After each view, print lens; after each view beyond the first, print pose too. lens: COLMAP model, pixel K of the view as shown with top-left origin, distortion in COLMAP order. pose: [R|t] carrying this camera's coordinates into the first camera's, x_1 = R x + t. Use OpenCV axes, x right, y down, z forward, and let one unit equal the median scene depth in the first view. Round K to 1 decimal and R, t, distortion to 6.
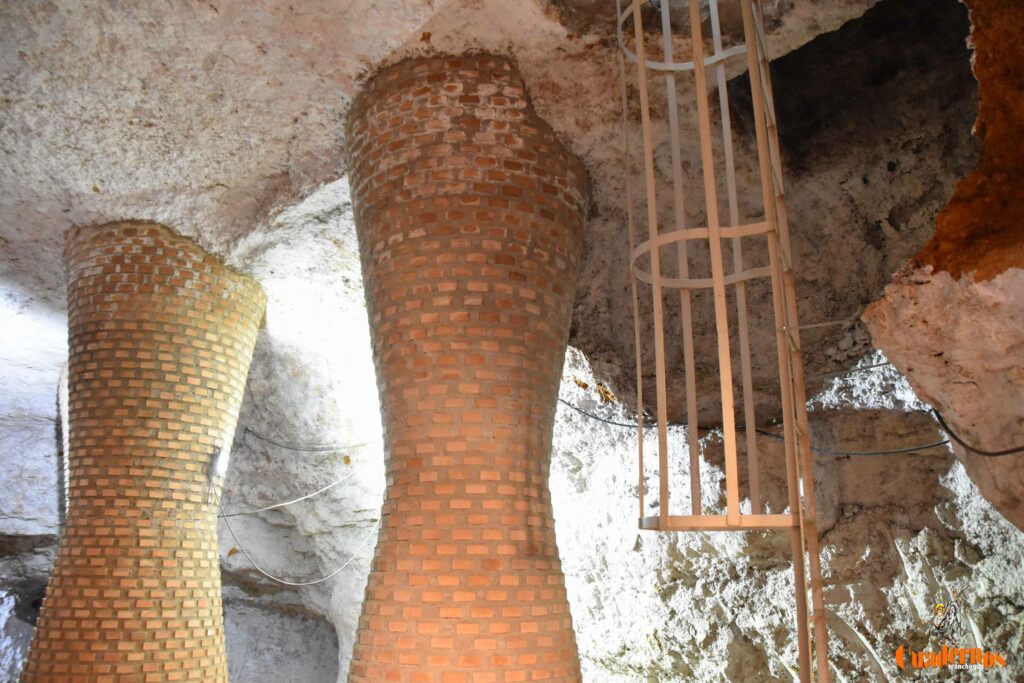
lens RADIAL K [[797.0, 0, 511.6], [0, 797.0, 327.1], [0, 0, 1]] dist [-0.165242, 0.122250]
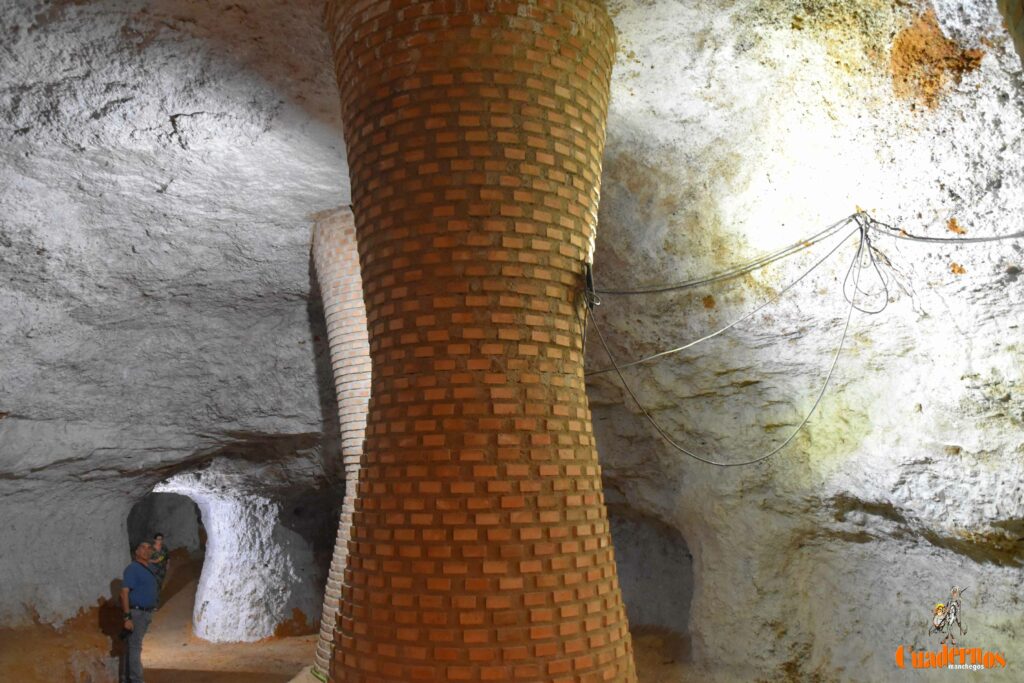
lens RADIAL K [[797.0, 0, 511.6], [0, 797.0, 327.1], [0, 0, 1]] dist [-0.165242, 0.122250]
pose [[0.968305, -0.057544, -0.243053, -0.291706], [0.085485, 0.990683, 0.106019, 0.138479], [0.234688, -0.123436, 0.964202, 0.356489]]
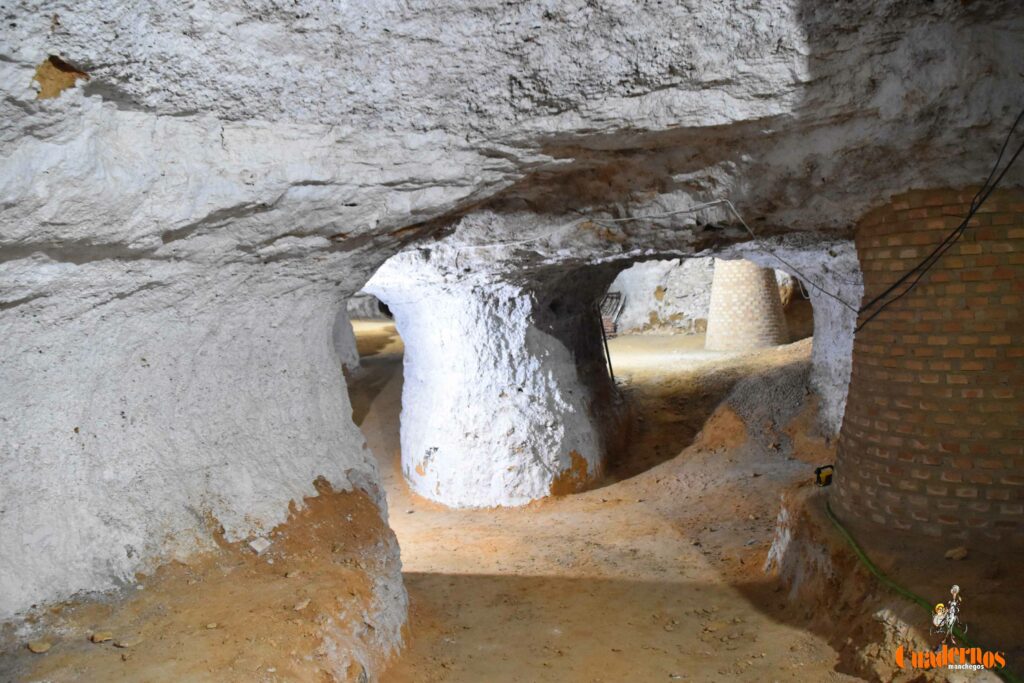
lens RADIAL K [[797.0, 0, 511.6], [0, 797.0, 327.1], [0, 0, 1]] dist [-0.165242, 0.122250]
pose [[0.933129, -0.034077, -0.357922, -1.053164], [0.162514, 0.927976, 0.335335, 0.387996], [0.320716, -0.371078, 0.871460, 1.010366]]
